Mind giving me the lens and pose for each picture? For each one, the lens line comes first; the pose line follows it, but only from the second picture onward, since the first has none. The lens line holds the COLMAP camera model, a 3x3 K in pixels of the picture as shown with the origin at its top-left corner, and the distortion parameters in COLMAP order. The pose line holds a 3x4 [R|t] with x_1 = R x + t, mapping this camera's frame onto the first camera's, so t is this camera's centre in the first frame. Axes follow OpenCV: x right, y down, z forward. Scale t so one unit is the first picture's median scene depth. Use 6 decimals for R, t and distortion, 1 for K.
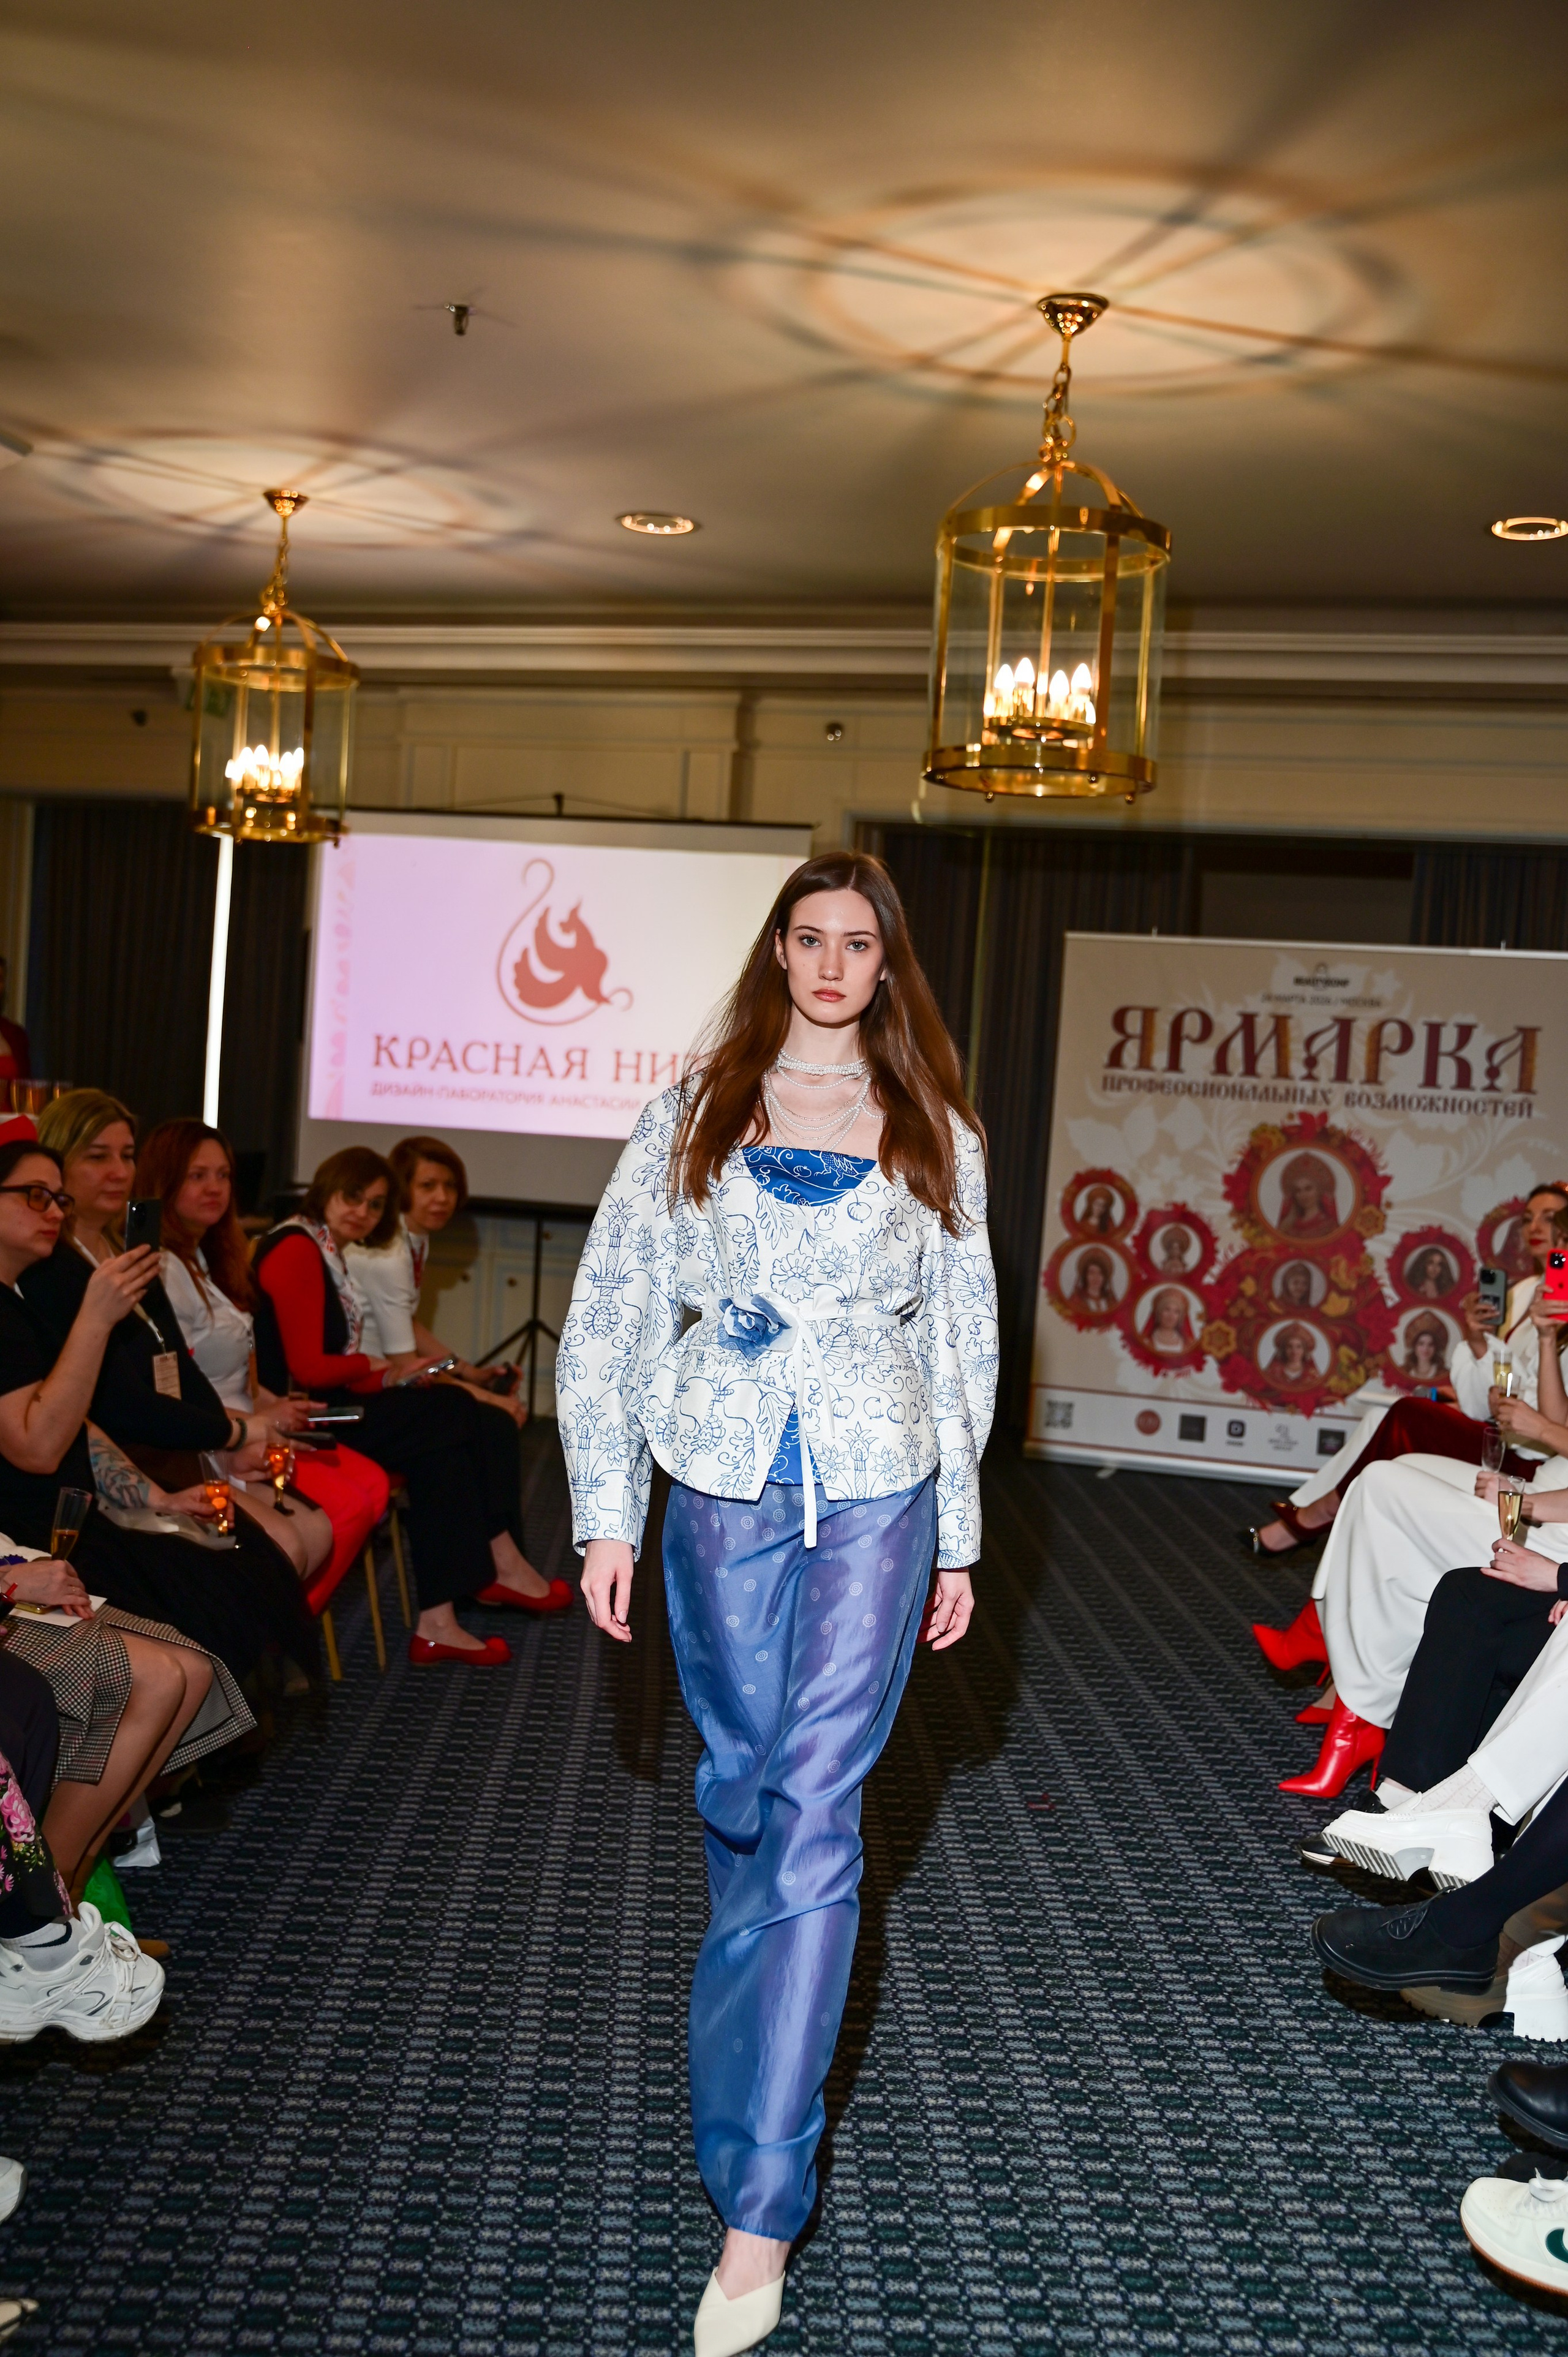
lens RADIAL K [[2565.9, 0, 747.7], [0, 2565.9, 1182.8], [0, 0, 1]] dist [-0.029086, 0.000000]
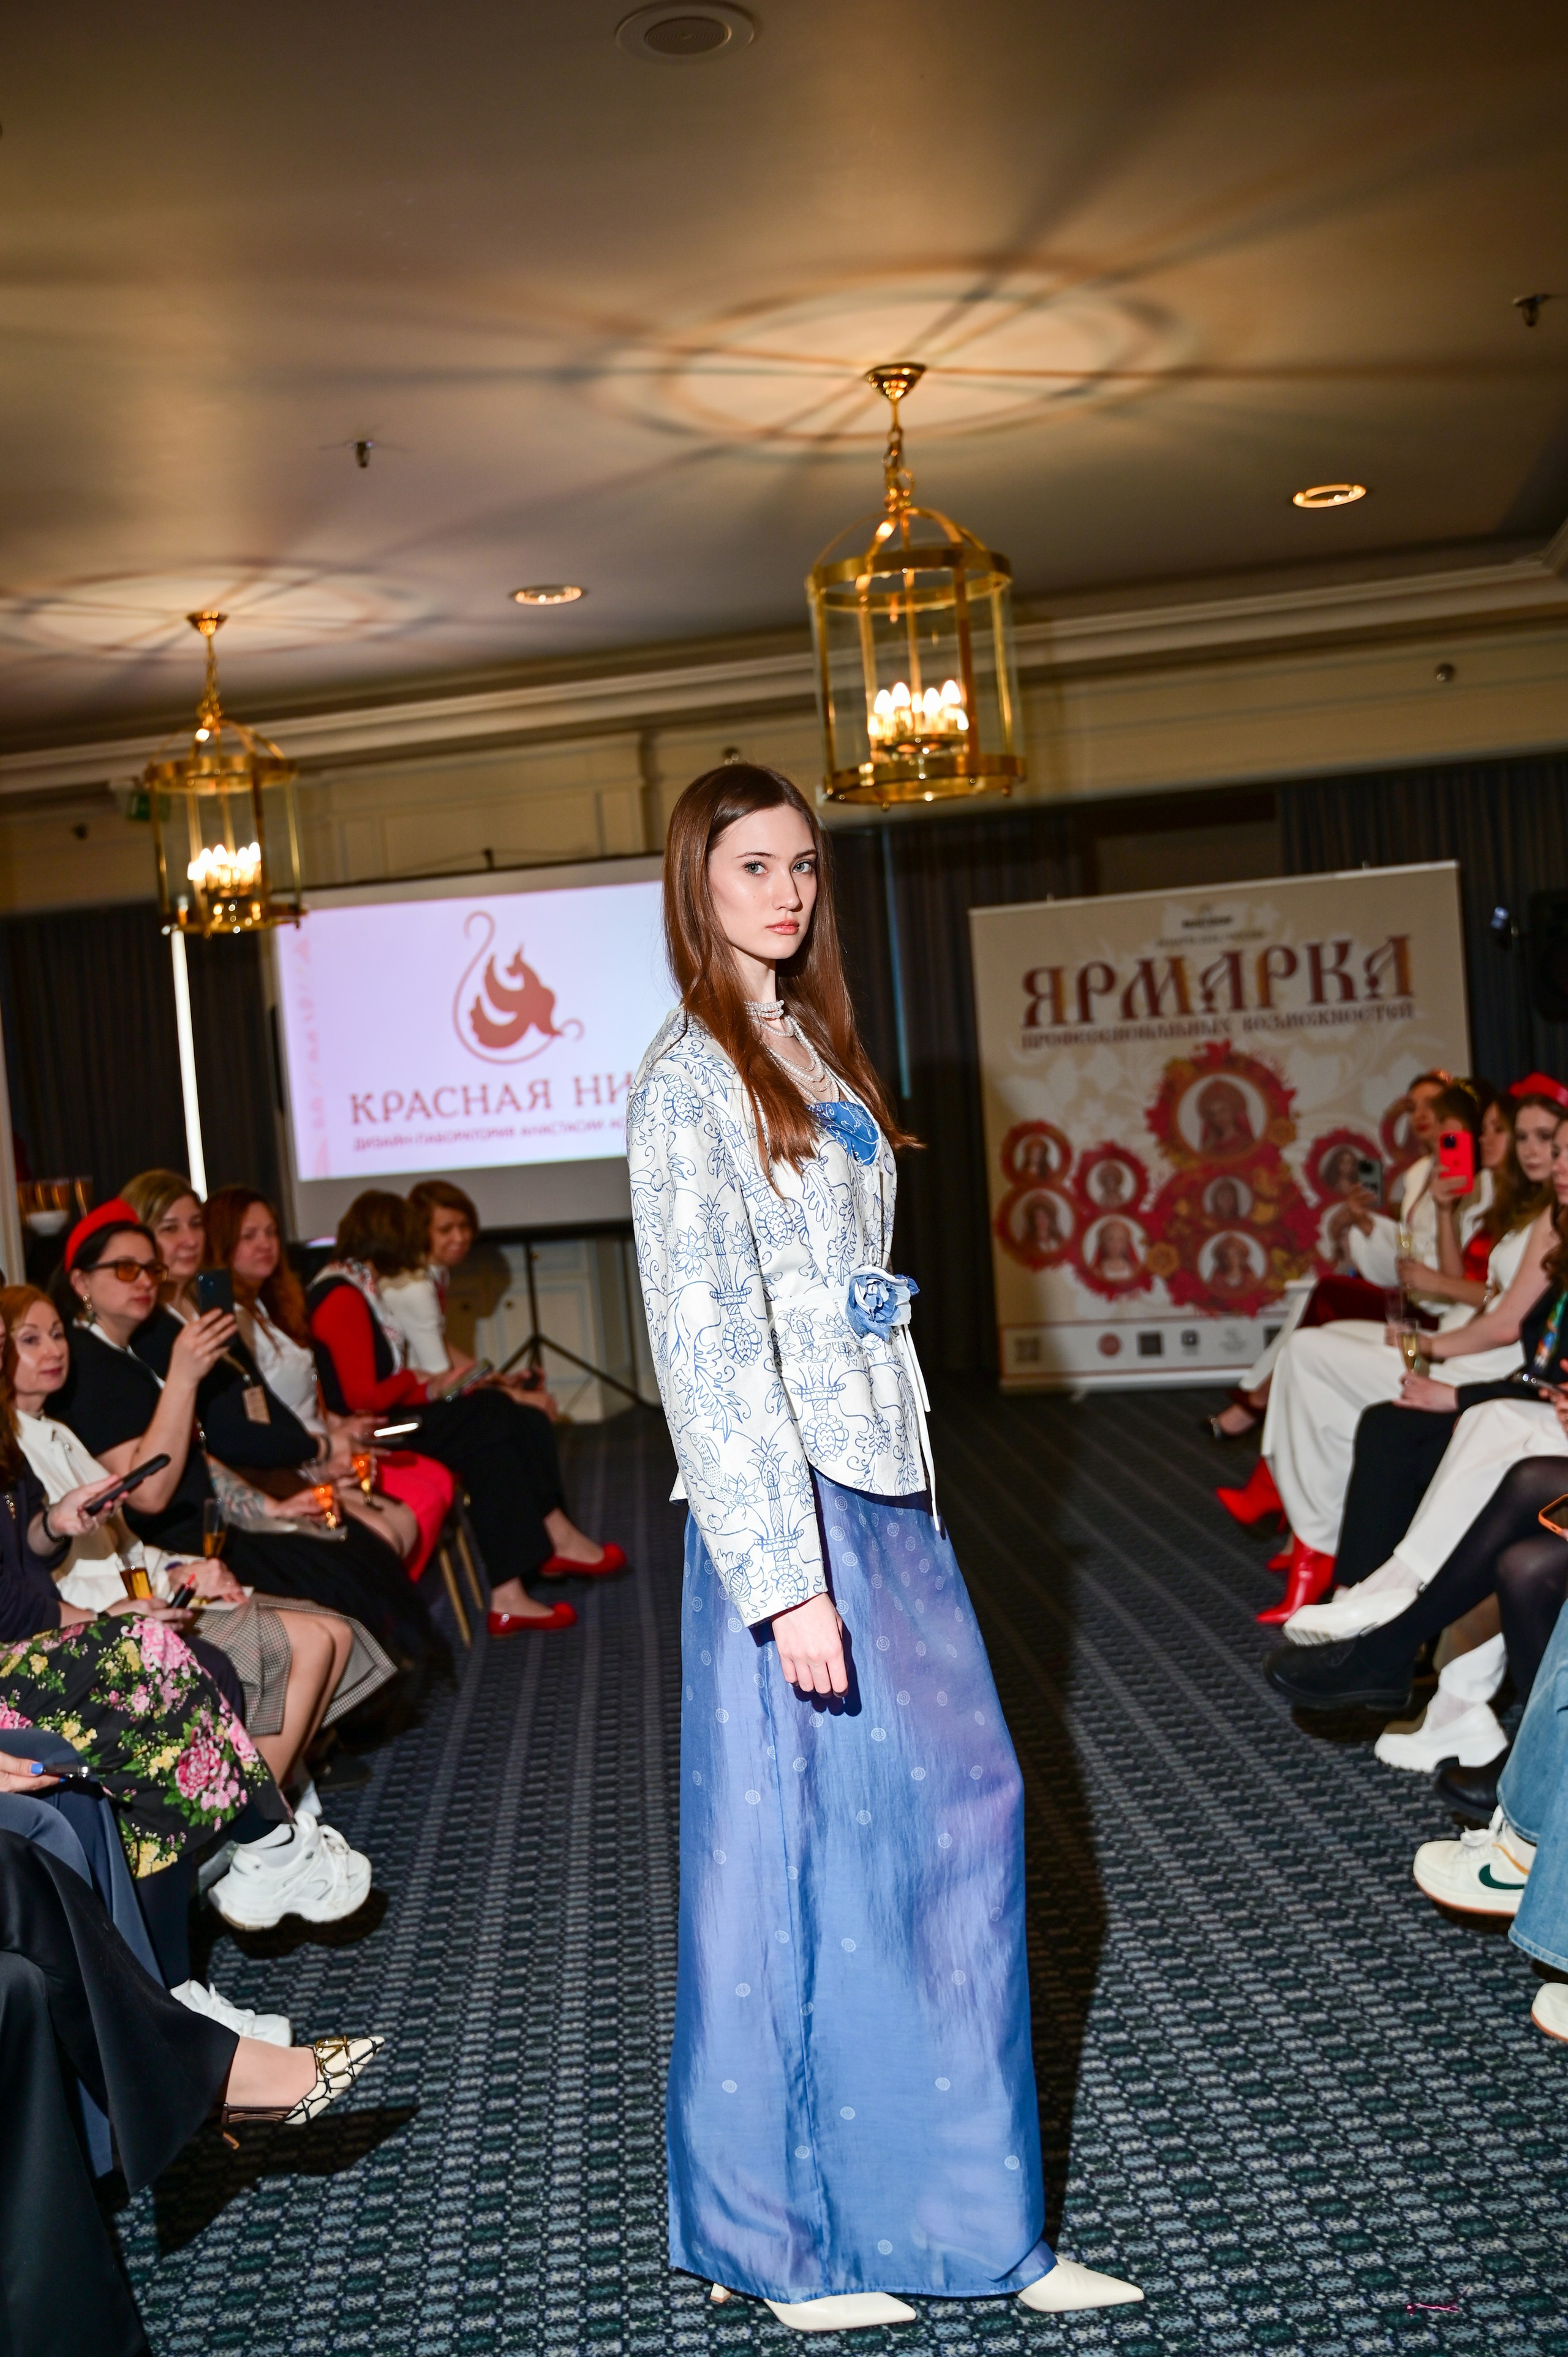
lens RADIAL K [[2565.9, 0, 778.0], [0, 2565.9, 1190.4], [0, 0, 1]] dist [-0.029086, 0.000000]
pose [[0.988877, -0.145090, 0.032725, -0.009292], [0.145065, 0.989417, 0.003143, 0.004647], [-0.032835, 0.001639, 0.999459, -0.085441]]
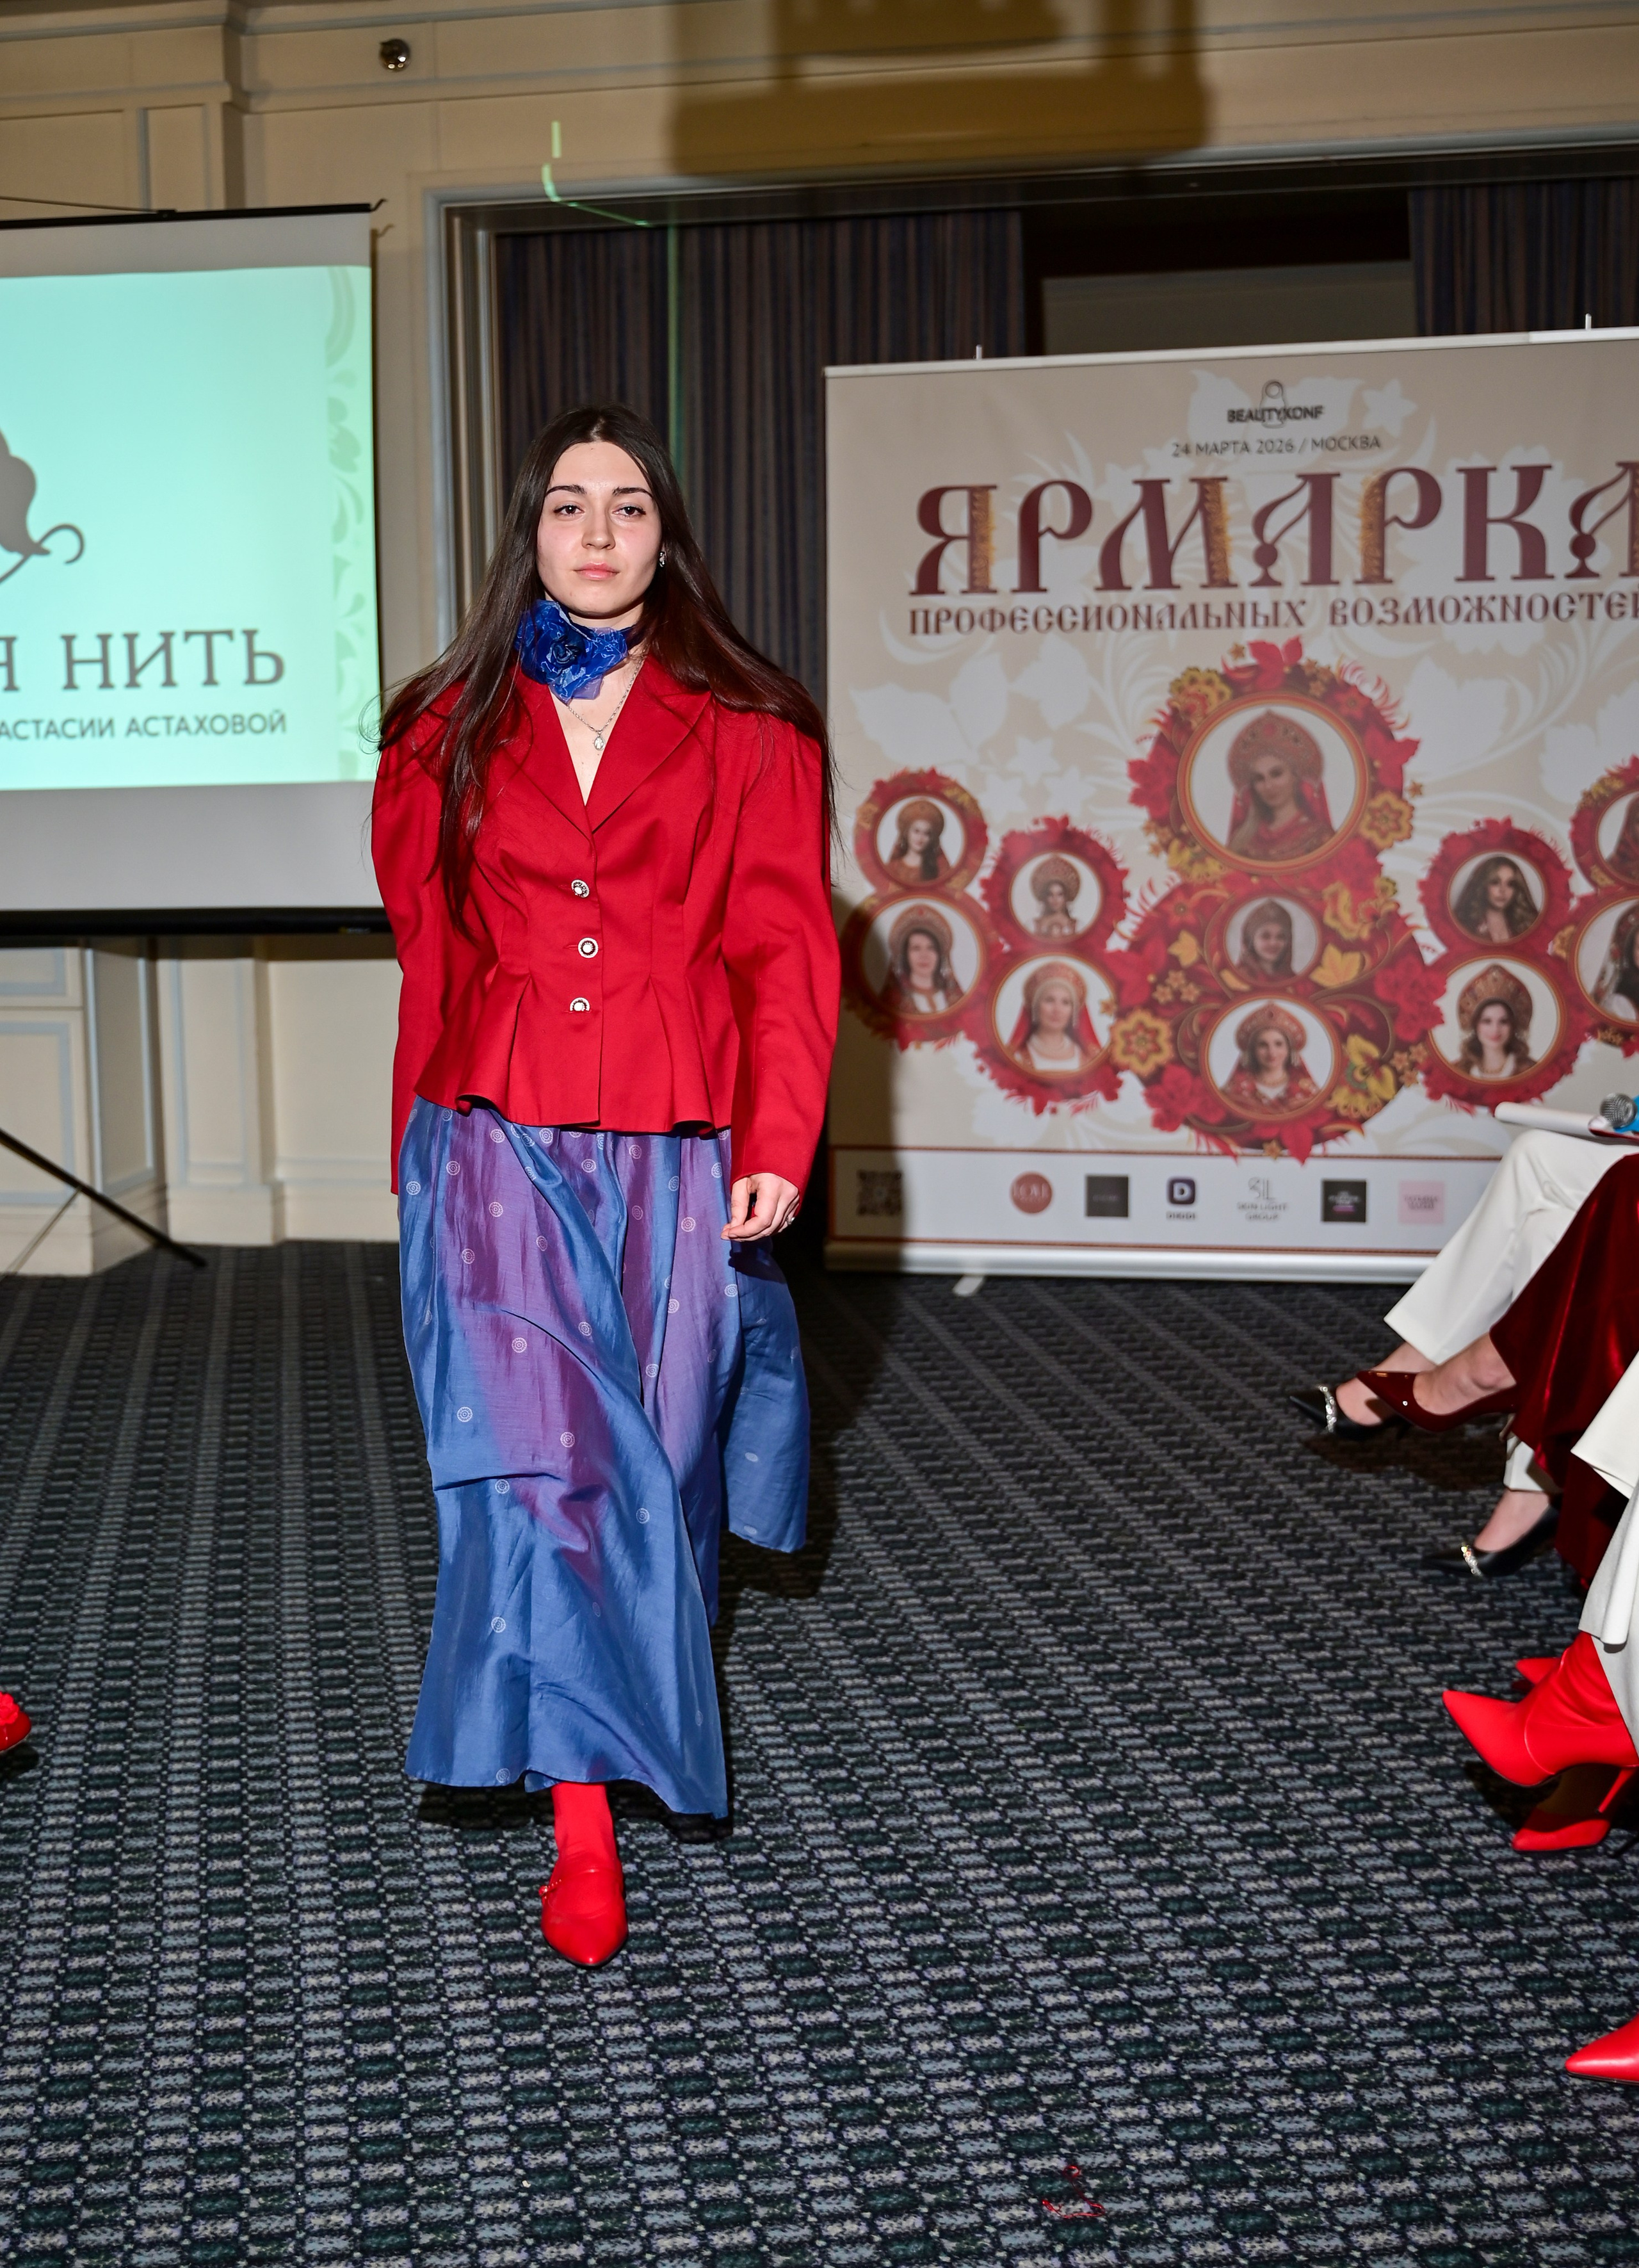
lens RADIAL K [[3089.5, 0, 627.8], [0, 3089.5, 1099.7], [0, 0, 1]] dist [-0.029215, 0.000000]
pose [[0.993184, -0.092258, 0.071232, 0.015195], [0.085953, 0.992492, 0.087020, 0.002097], [-0.078726, -0.080304, 0.993657, 0.307570]]
